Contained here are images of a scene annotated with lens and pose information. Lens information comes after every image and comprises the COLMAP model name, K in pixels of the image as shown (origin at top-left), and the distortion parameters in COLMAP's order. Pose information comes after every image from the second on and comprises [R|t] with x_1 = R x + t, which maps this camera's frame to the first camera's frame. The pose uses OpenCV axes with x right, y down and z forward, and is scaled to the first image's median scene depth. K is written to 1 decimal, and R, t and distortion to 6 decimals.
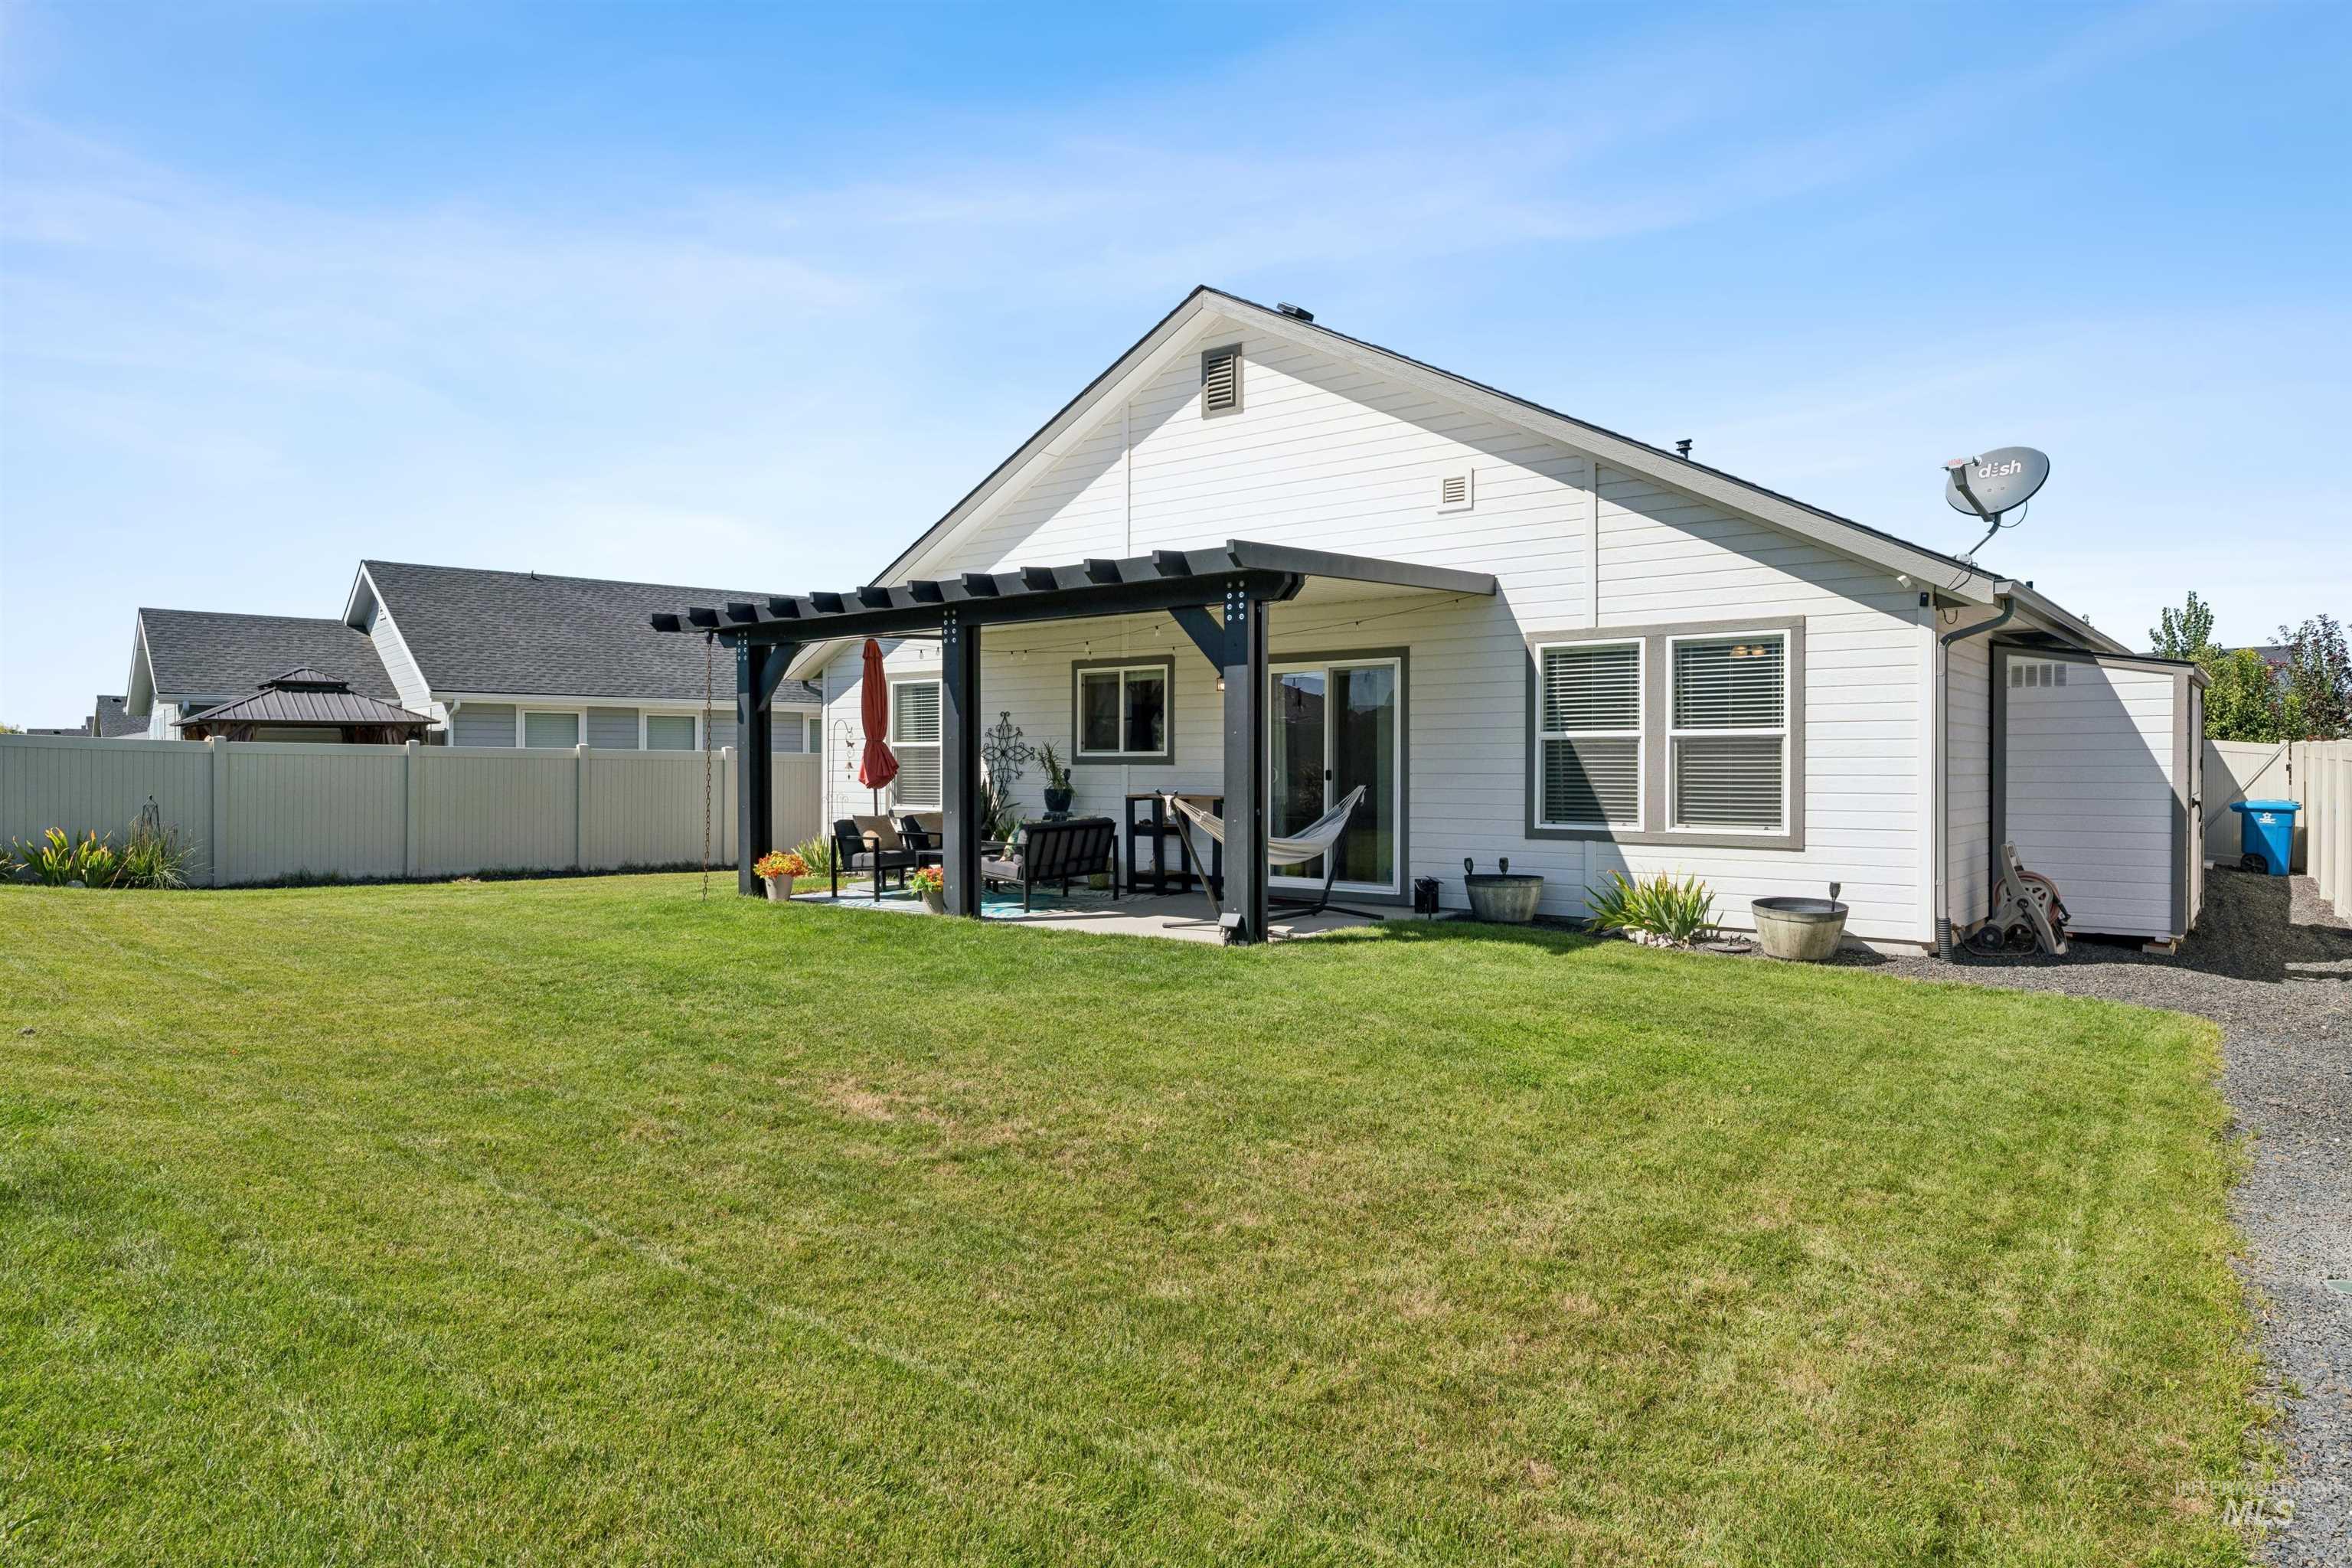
lens RADIAL K [[1350.0, 0, 1174.4], [0, 1350.0, 779.9], [0, 0, 1]] dist [-0.001360, -0.000324]
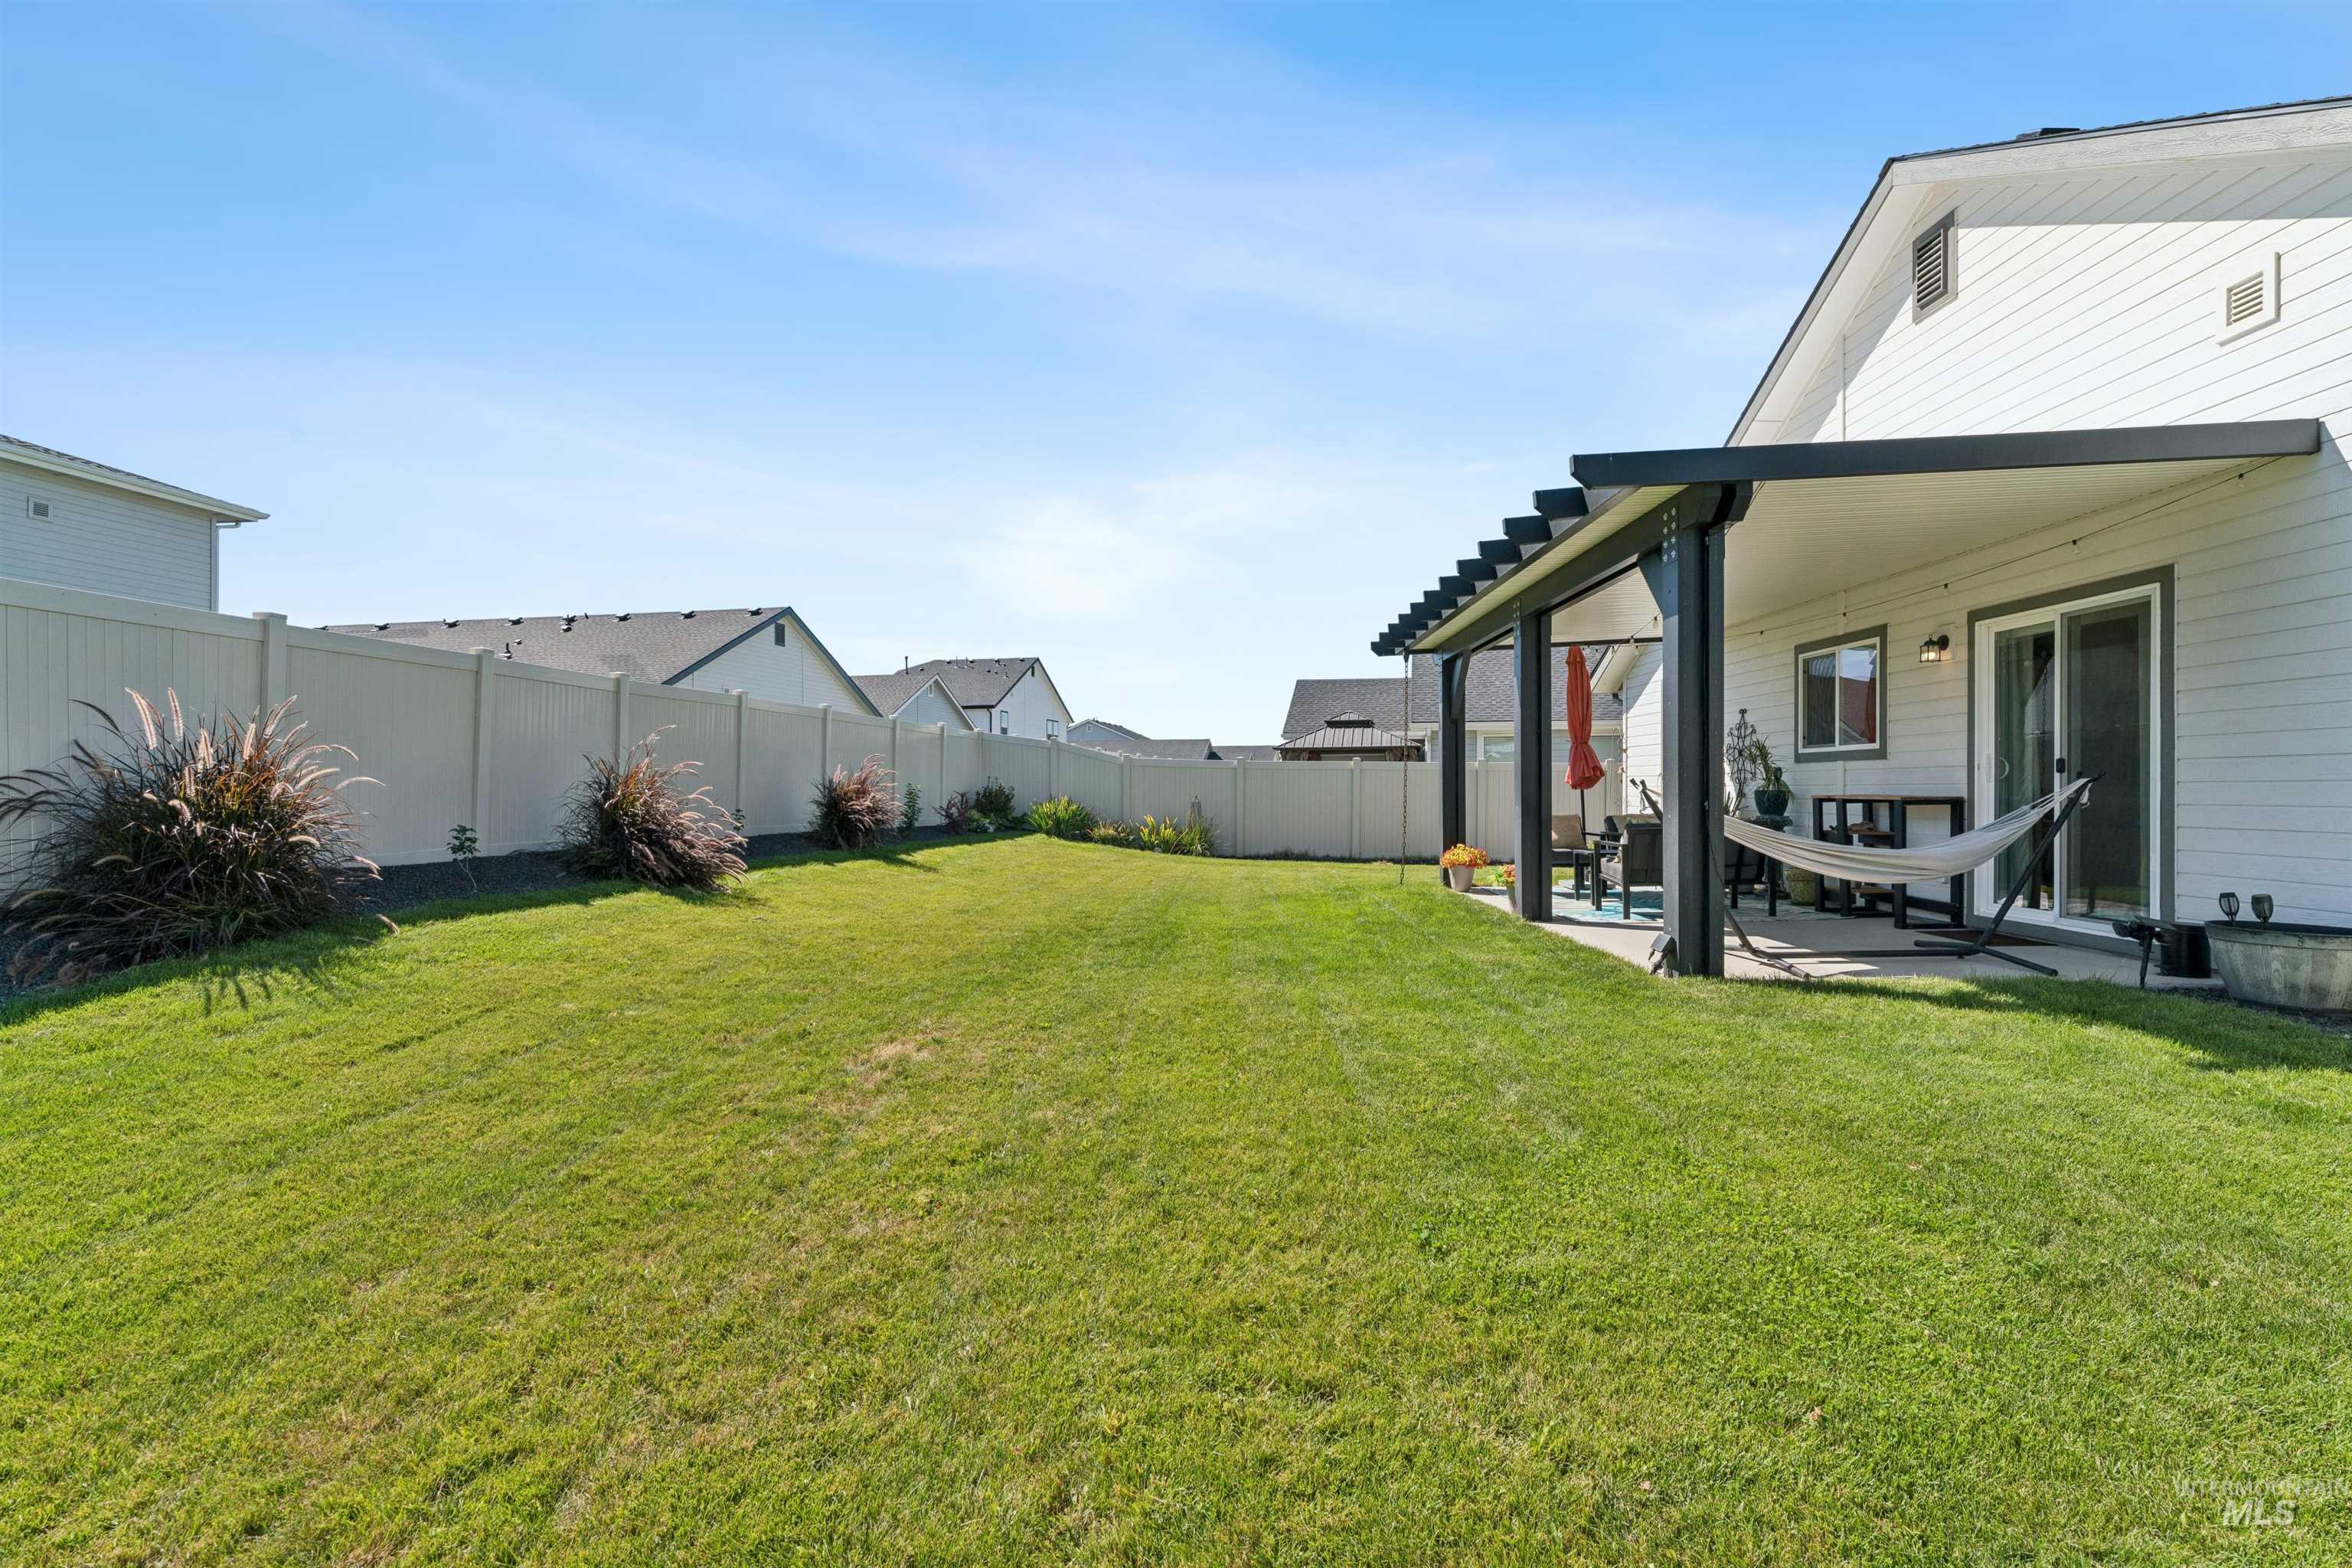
lens RADIAL K [[1072.7, 0, 1174.7], [0, 1072.7, 784.7], [0, 0, 1]] dist [0.001450, -0.000376]
pose [[0.626292, -0.003394, -0.779581, 0.228523], [-0.006452, 0.999934, -0.009536, 0.012951], [0.779562, 0.011002, 0.626228, 0.250628]]
